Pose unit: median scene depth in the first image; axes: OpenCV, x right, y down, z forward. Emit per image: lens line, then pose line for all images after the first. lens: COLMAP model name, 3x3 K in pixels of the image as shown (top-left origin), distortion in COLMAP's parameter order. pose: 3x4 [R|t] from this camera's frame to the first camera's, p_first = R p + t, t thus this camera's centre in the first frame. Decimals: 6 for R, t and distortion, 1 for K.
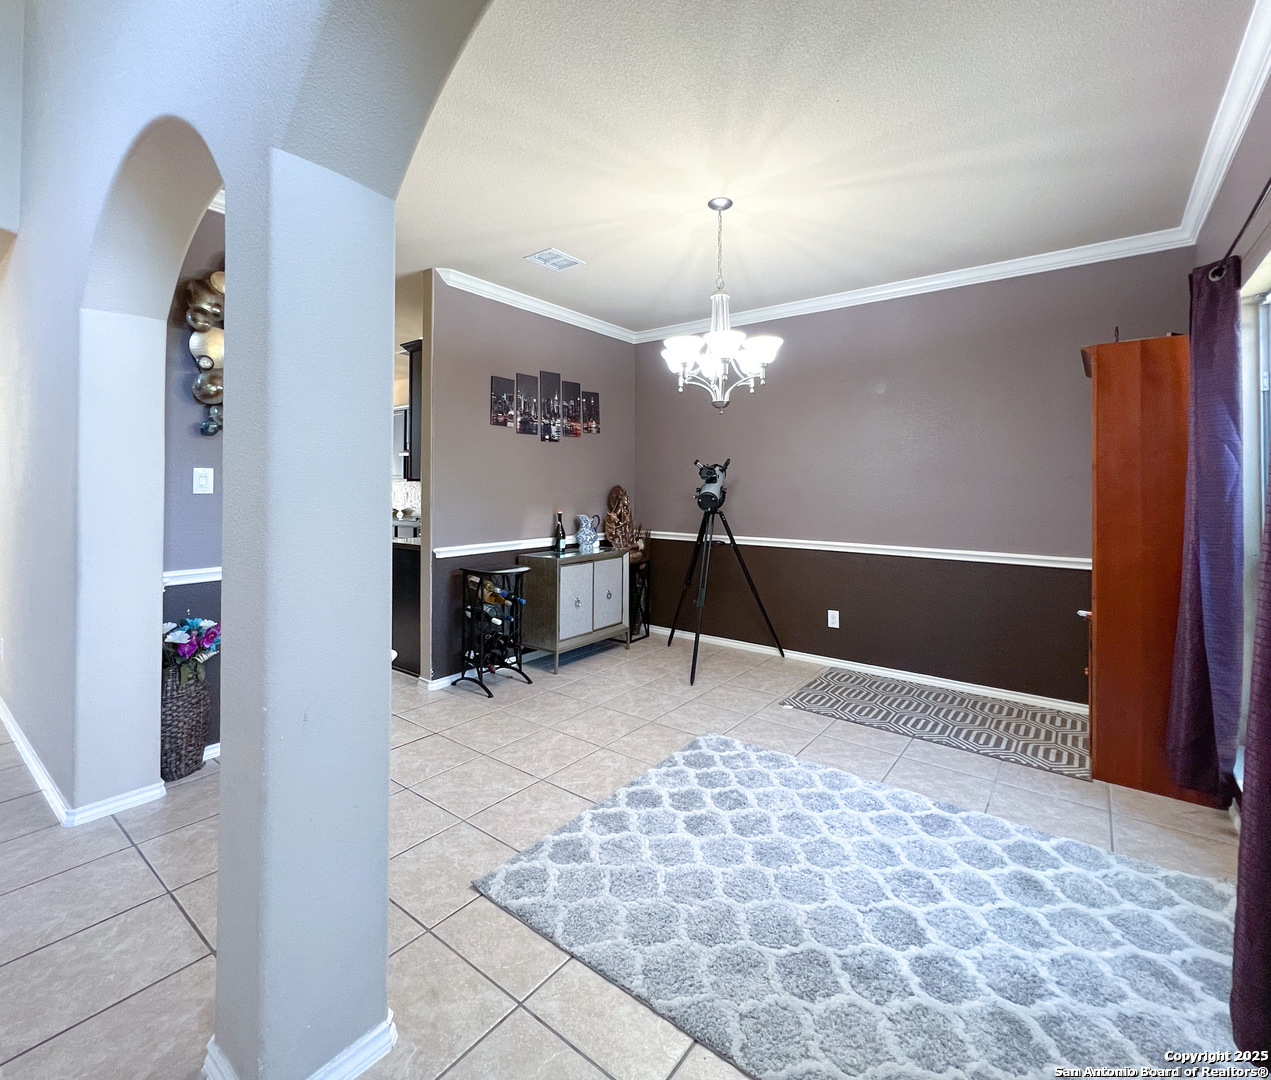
lens RADIAL K [[585.5, 0, 644.2], [0, 585.5, 479.5], [0, 0, 1]] dist [-0.000840, 0.000585]
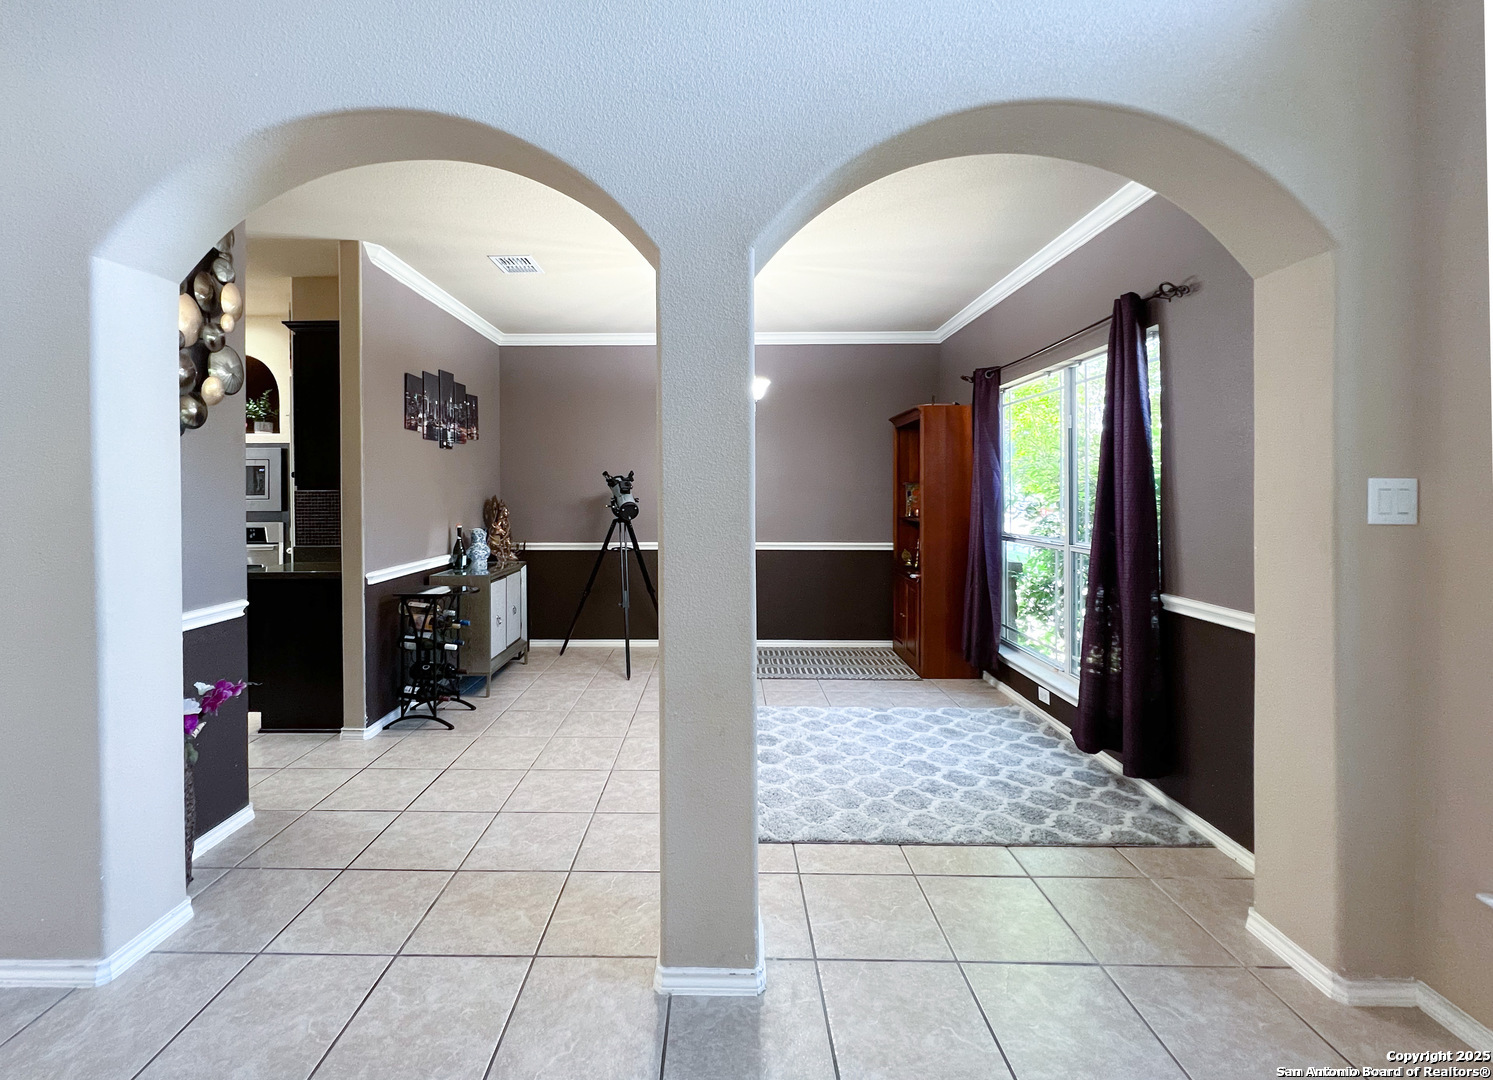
lens RADIAL K [[620.9, 0, 717.1], [0, 620.9, 497.3], [0, 0, 1]] dist [0.001405, 0.000431]
pose [[0.812127, -0.010791, 0.583381, -0.643960], [-0.000442, 0.999817, 0.019110, -0.014239], [-0.583481, -0.015777, 0.811974, -0.038788]]
